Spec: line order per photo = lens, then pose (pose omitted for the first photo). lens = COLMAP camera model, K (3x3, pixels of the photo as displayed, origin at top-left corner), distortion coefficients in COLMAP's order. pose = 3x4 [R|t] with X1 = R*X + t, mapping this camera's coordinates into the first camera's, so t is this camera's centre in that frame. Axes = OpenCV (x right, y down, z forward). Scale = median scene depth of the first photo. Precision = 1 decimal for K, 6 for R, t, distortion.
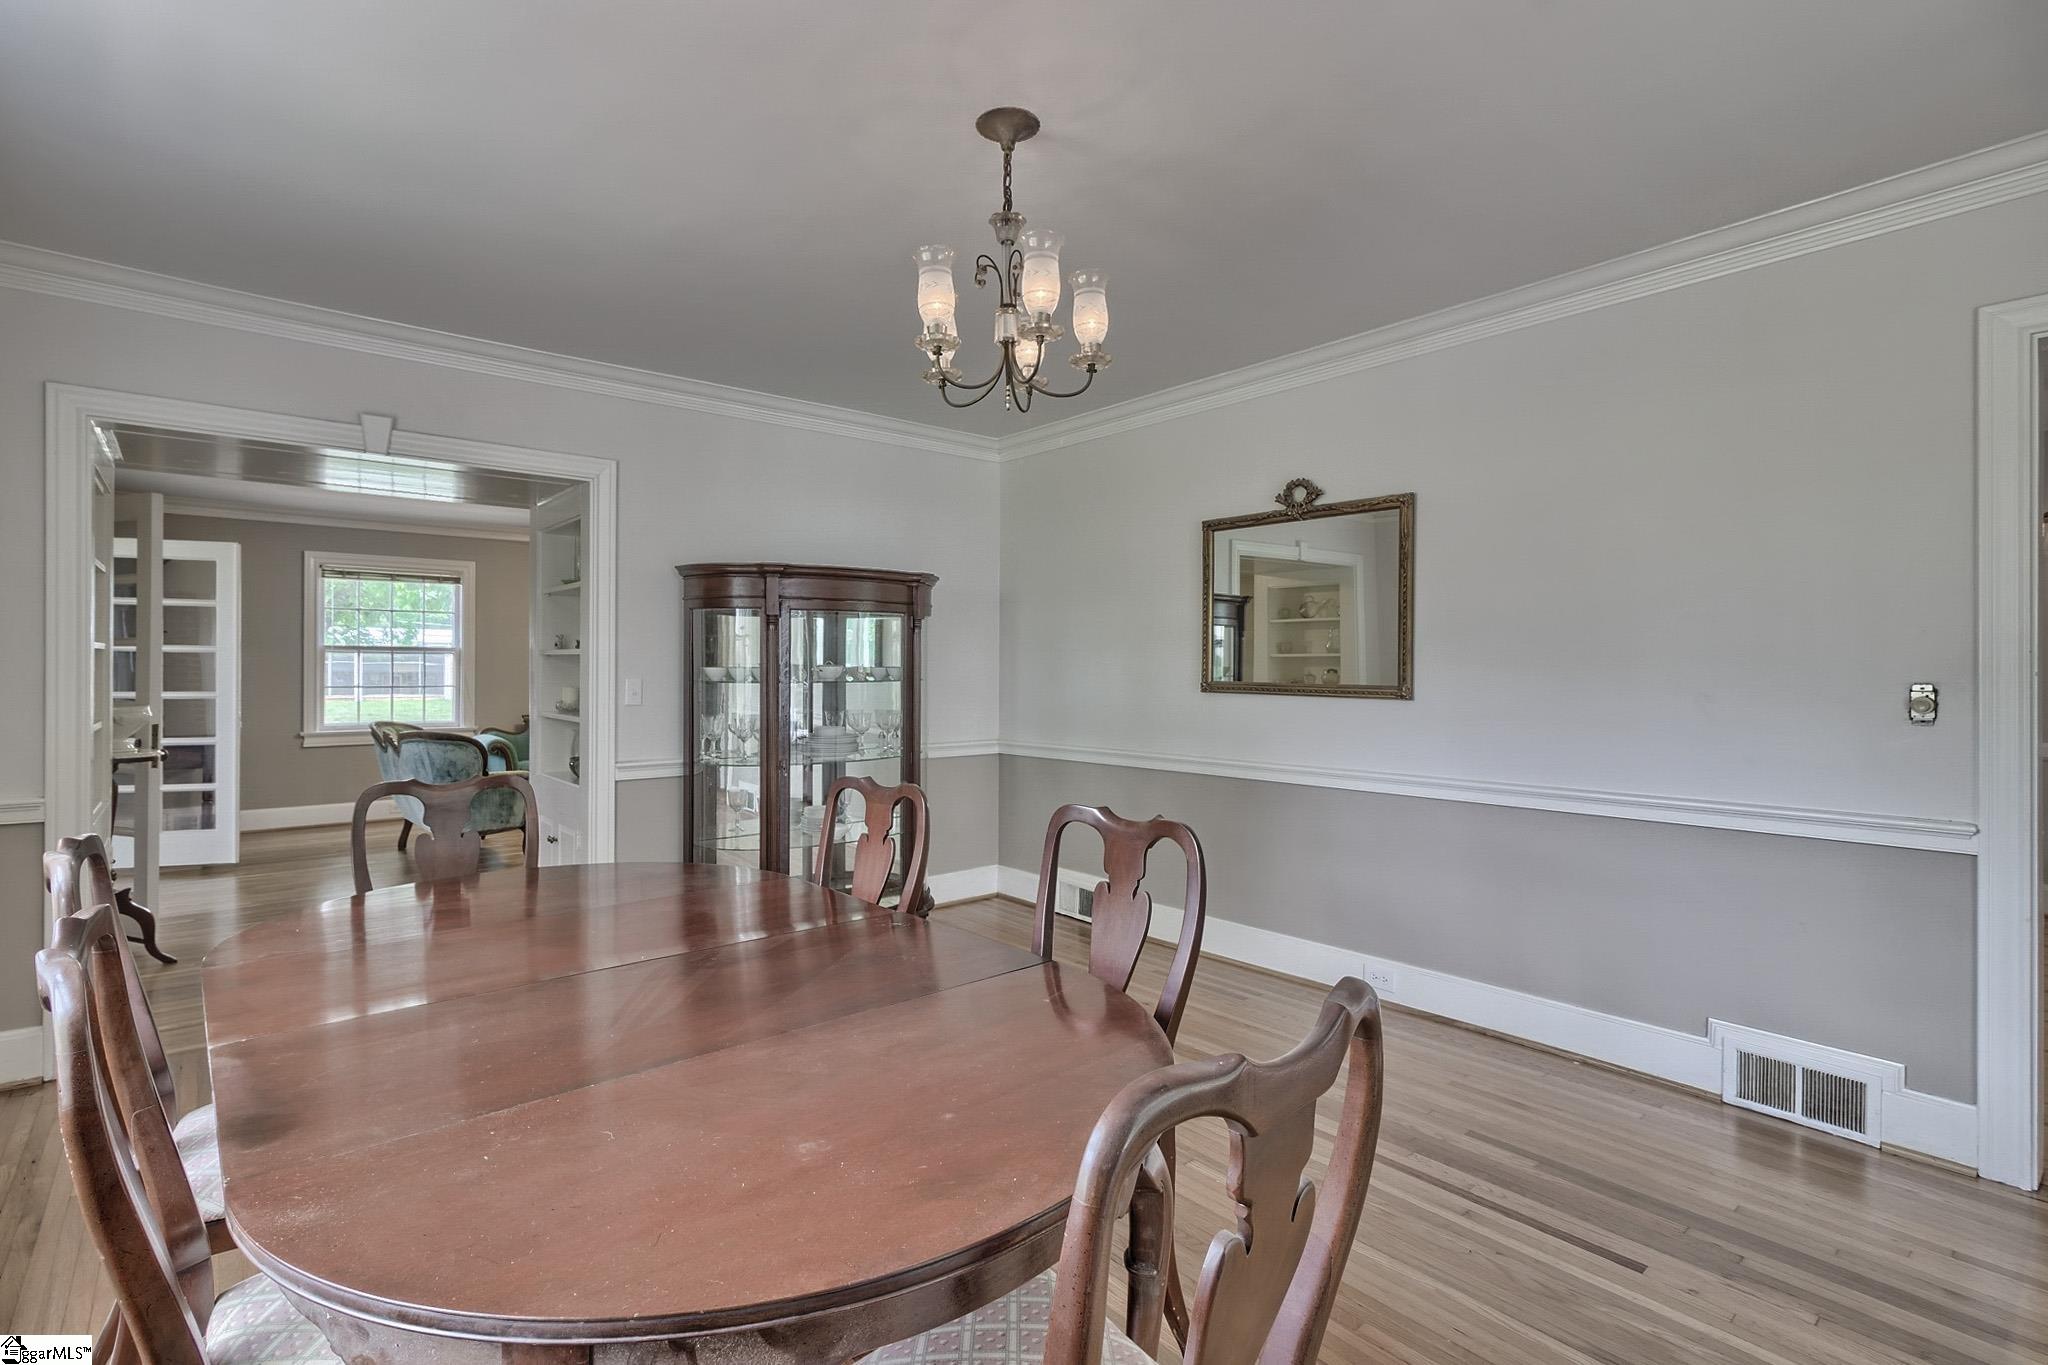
lens RADIAL K [[966.0, 0, 1022.4], [0, 966.0, 664.8], [0, 0, 1]] dist [0.000658, 0.000185]
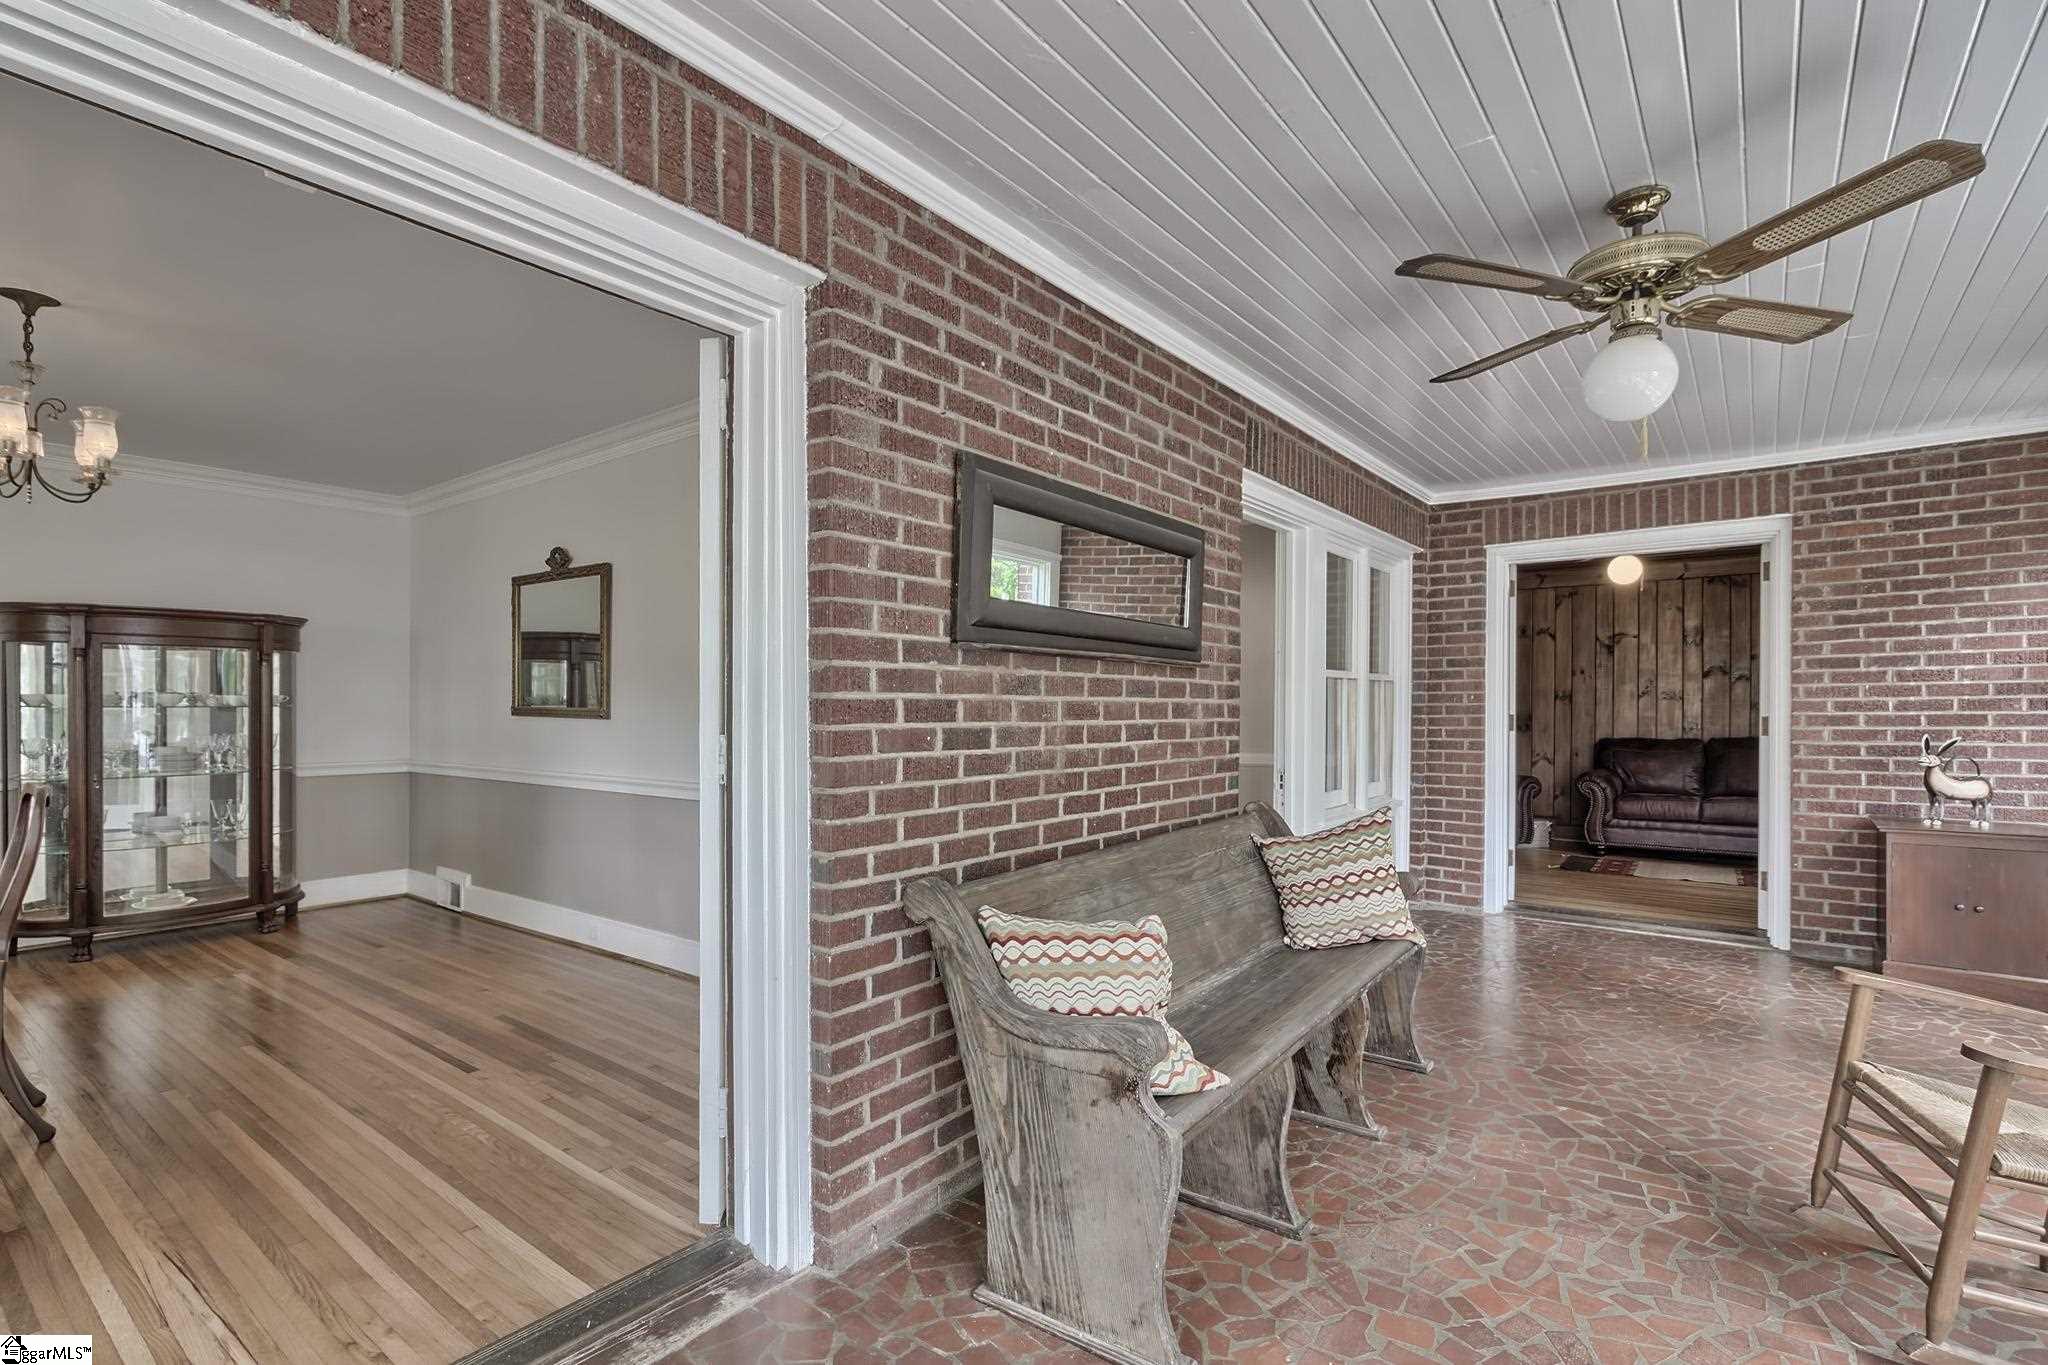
lens RADIAL K [[953.4, 0, 1017.4], [0, 953.4, 707.5], [0, 0, 1]] dist [0.013448, 0.000113]
pose [[0.976796, -0.002868, 0.214154, 0.560435], [0.001819, 0.999985, 0.005096, 0.013523], [-0.214165, -0.004588, 0.976787, -0.339941]]
